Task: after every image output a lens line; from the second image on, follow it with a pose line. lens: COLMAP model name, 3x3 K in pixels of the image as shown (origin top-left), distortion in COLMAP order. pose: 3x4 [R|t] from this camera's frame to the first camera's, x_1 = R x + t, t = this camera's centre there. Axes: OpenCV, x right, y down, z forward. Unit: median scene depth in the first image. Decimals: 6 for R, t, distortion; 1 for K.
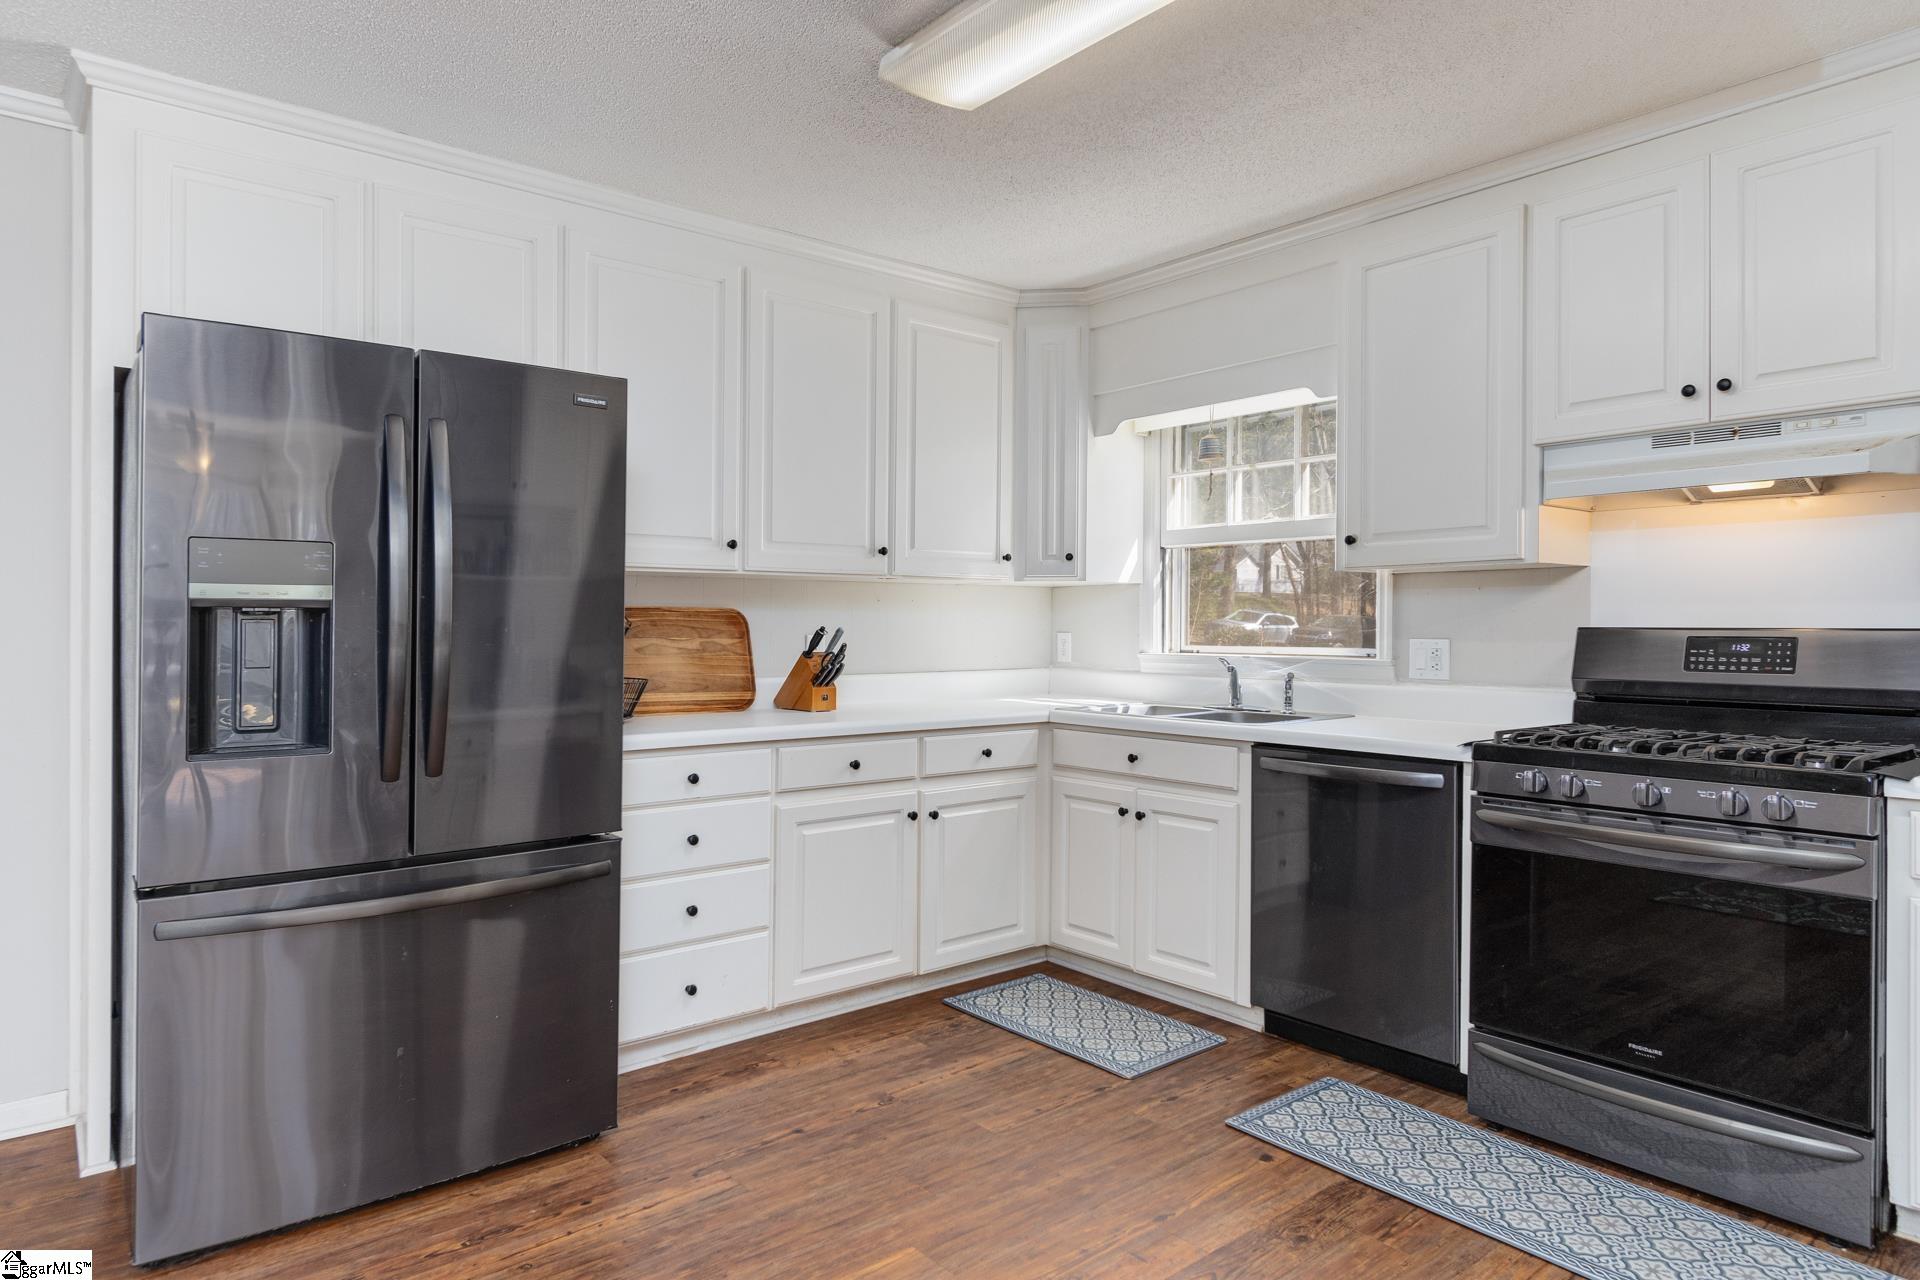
lens RADIAL K [[1158.8, 0, 952.8], [0, 1158.8, 619.0], [0, 0, 1]] dist [0.010282, -0.002589]
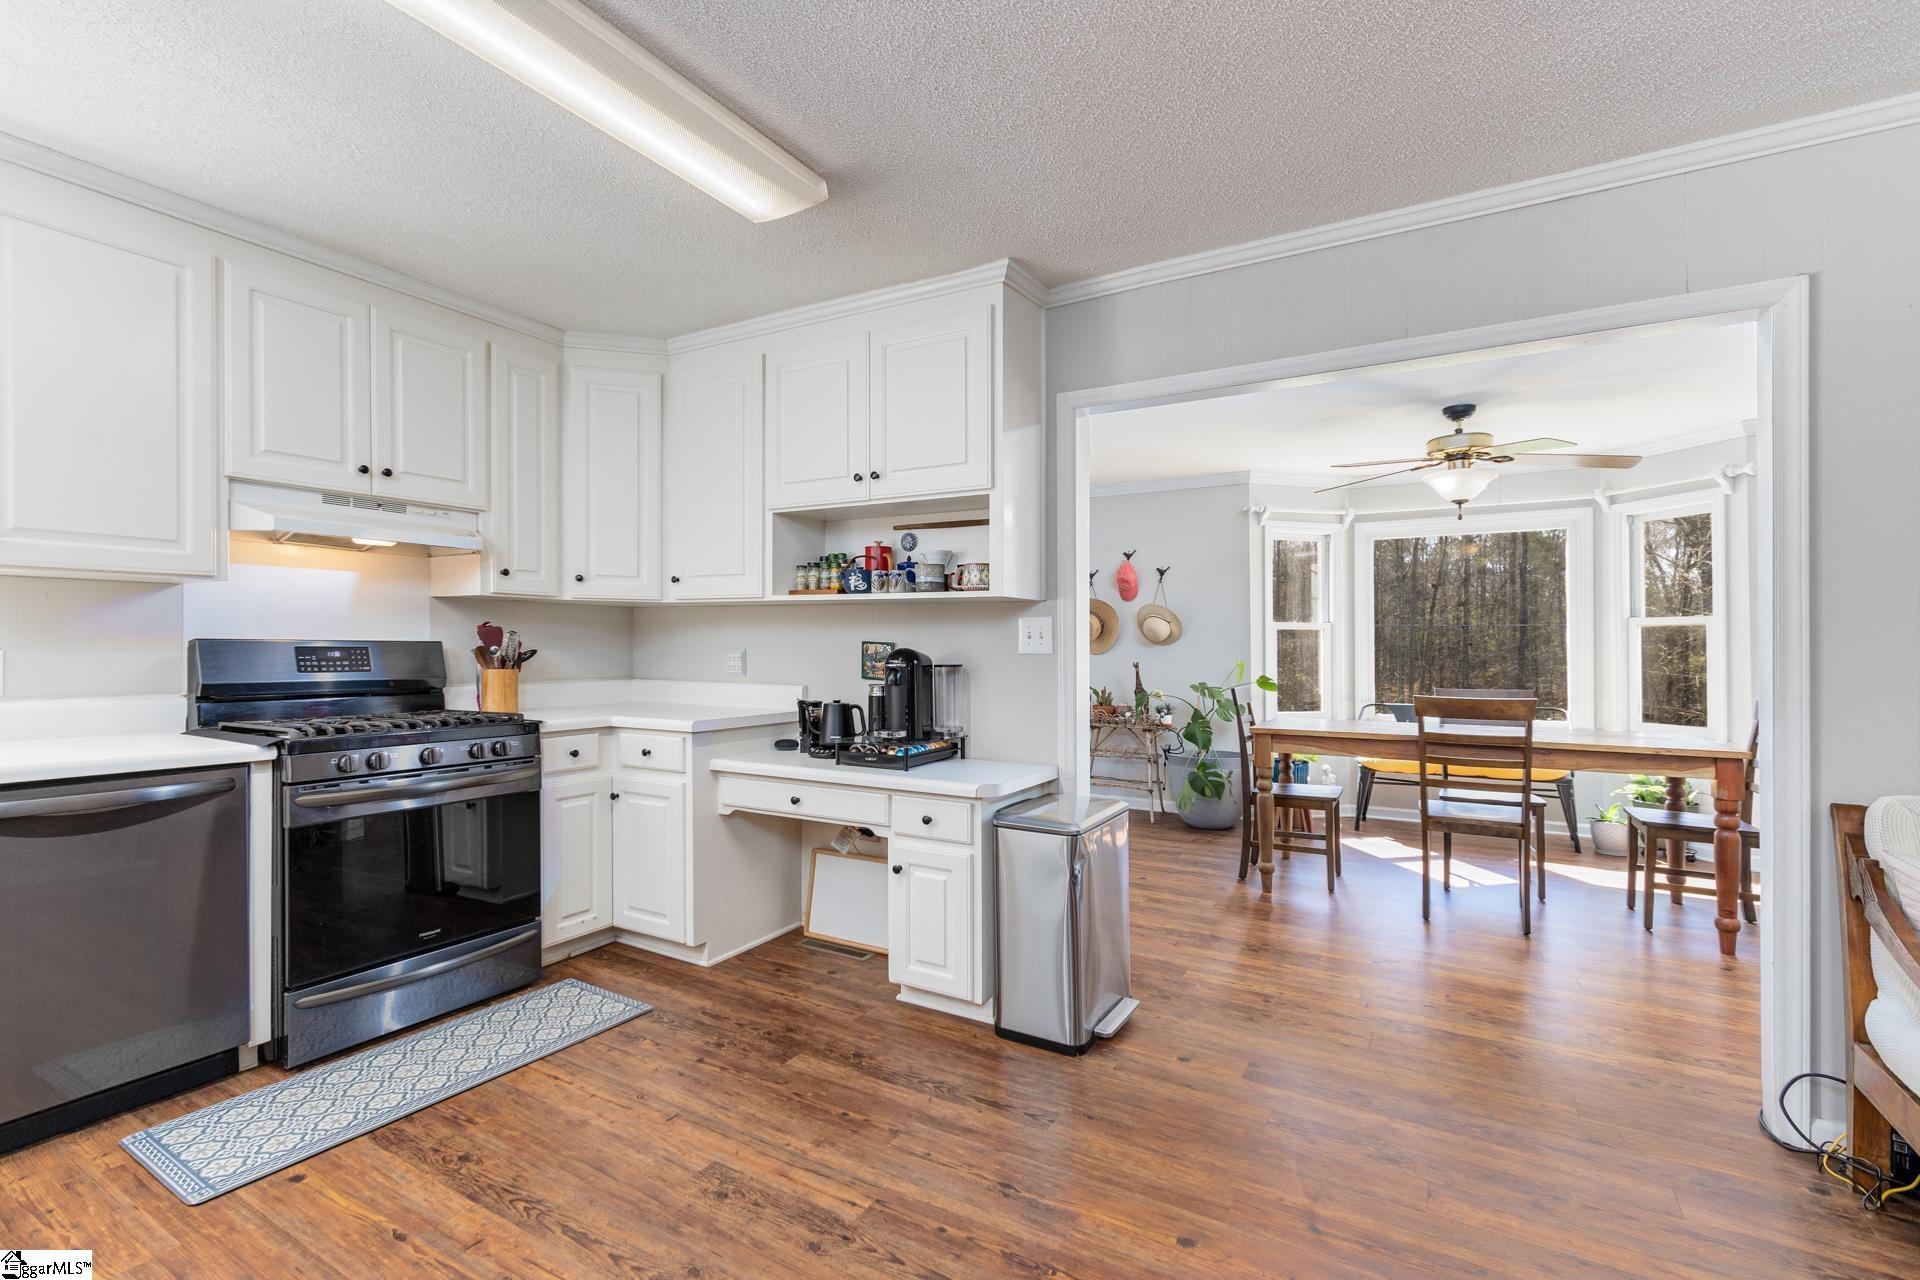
lens RADIAL K [[872.2, 0, 930.9], [0, 872.2, 634.4], [0, 0, 1]] dist [0.002774, -0.000635]
pose [[-0.328124, 0.010177, 0.944580, -0.462853], [-0.013226, 0.999794, -0.015366, 0.006349], [-0.944542, -0.017535, -0.327921, 0.566640]]
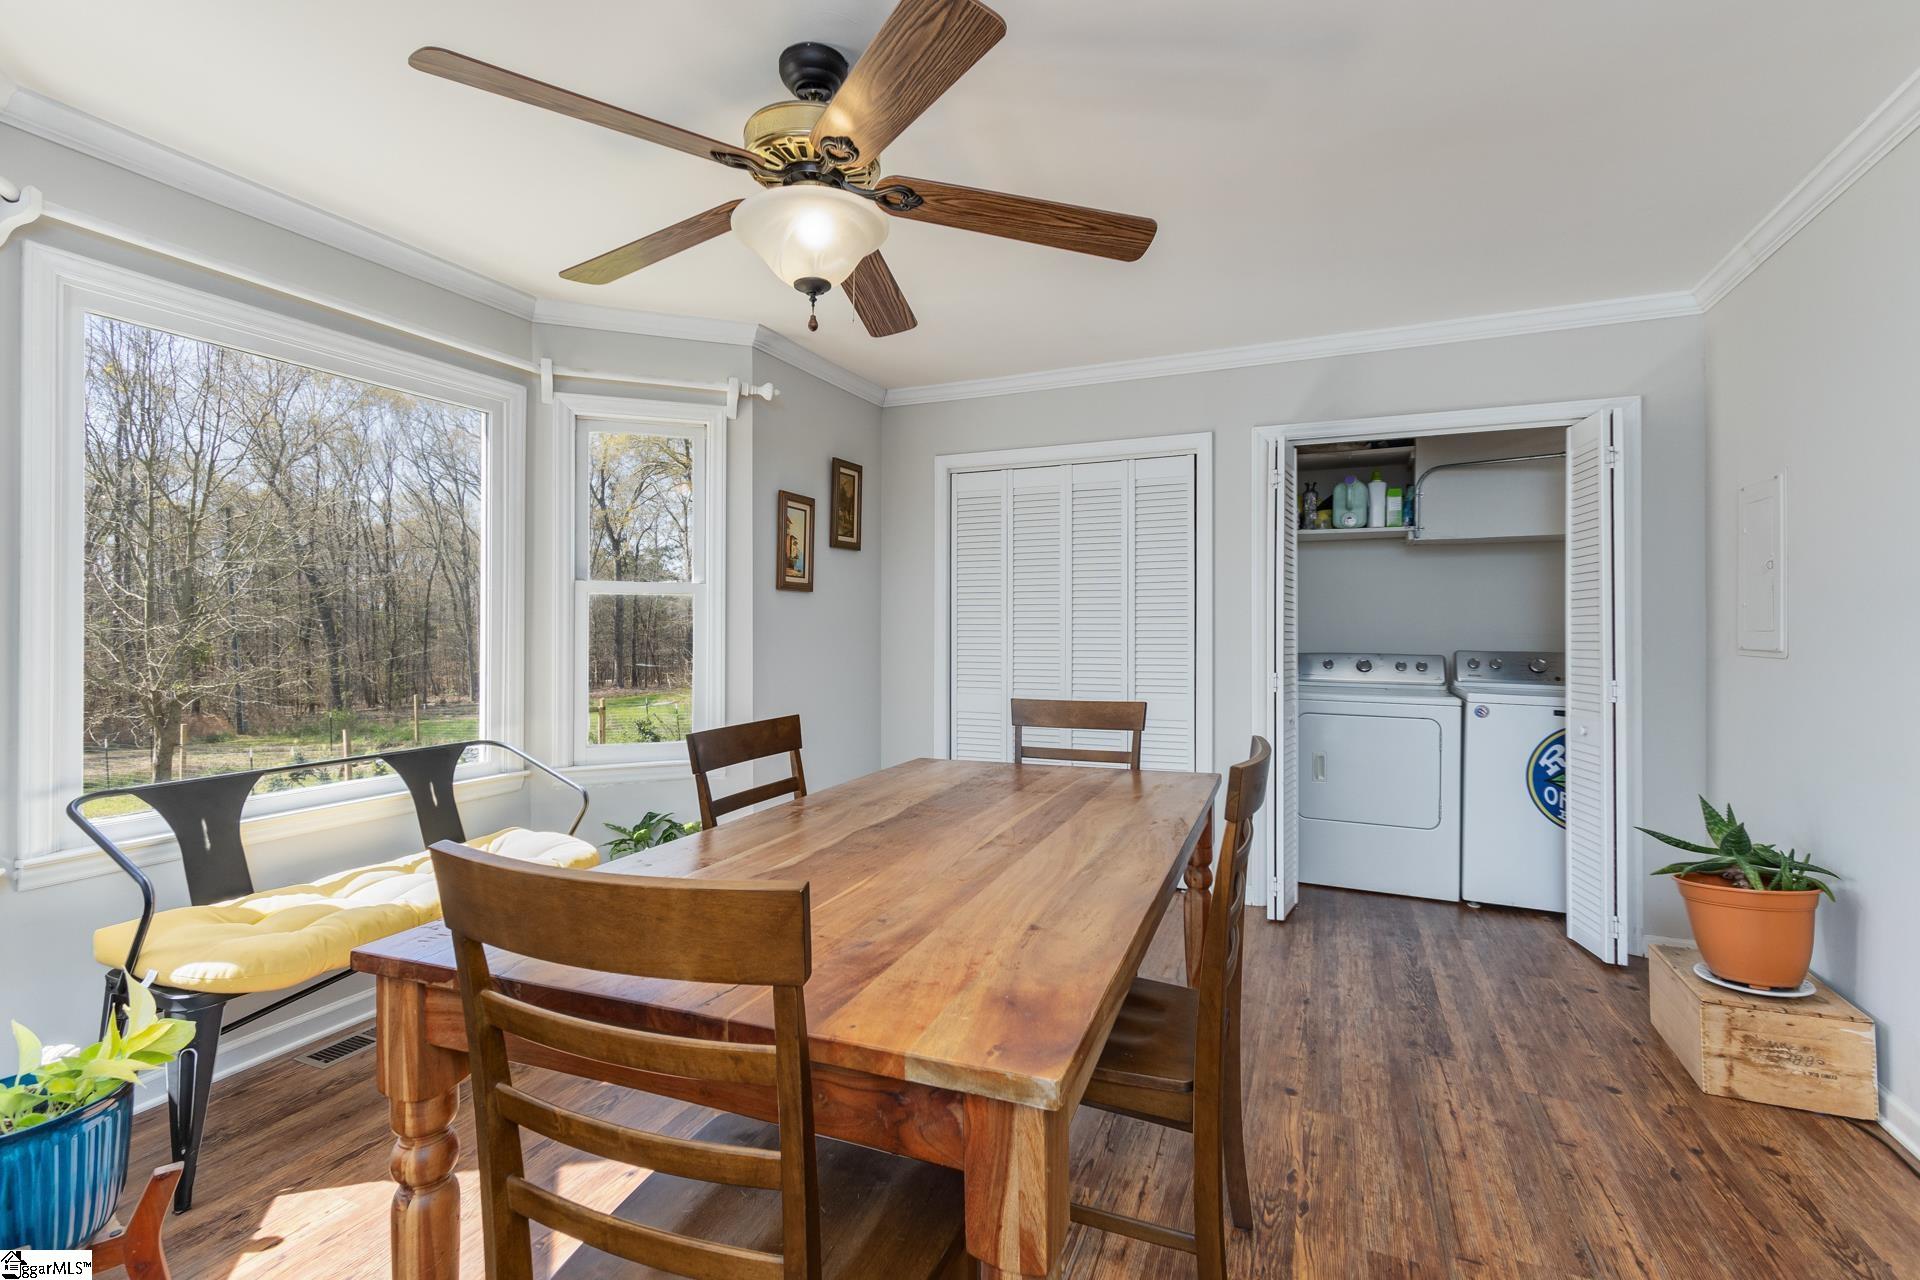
lens RADIAL K [[872.7, 0, 931.0], [0, 872.7, 642.9], [0, 0, 1]] dist [0.005615, -0.001087]
pose [[-0.901211, 0.000950, -0.433380, 0.706311], [-0.002366, 0.999972, 0.007112, -0.001697], [0.433375, 0.007435, -0.901183, -0.089106]]
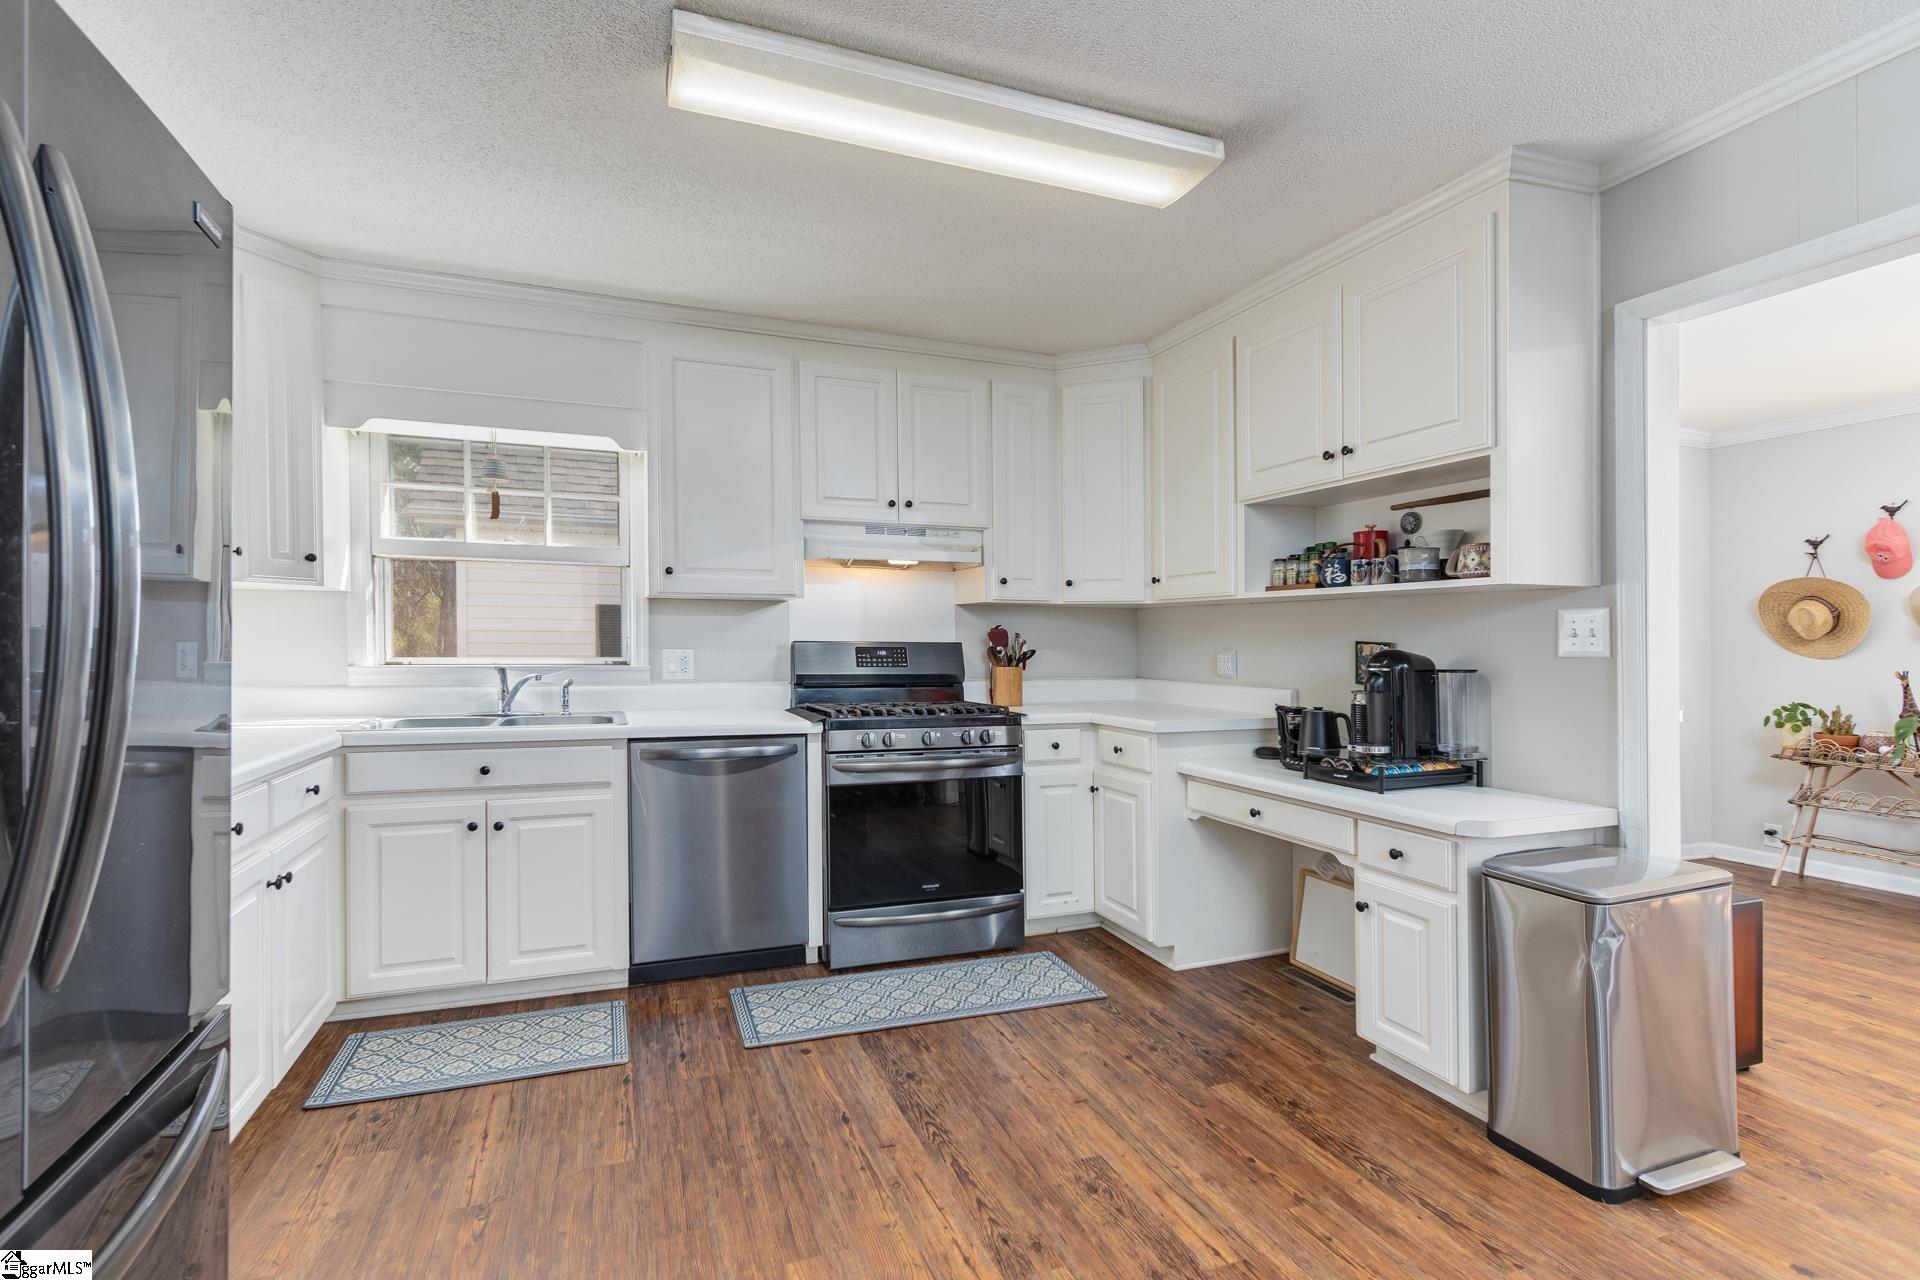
lens RADIAL K [[872.7, 0, 931.0], [0, 872.7, 642.9], [0, 0, 1]] dist [0.005615, -0.001087]
pose [[0.330512, 0.000585, 0.943802, -0.457819], [-0.011695, 0.999926, 0.003476, 0.003499], [-0.943729, -0.012187, 0.330494, 0.421136]]
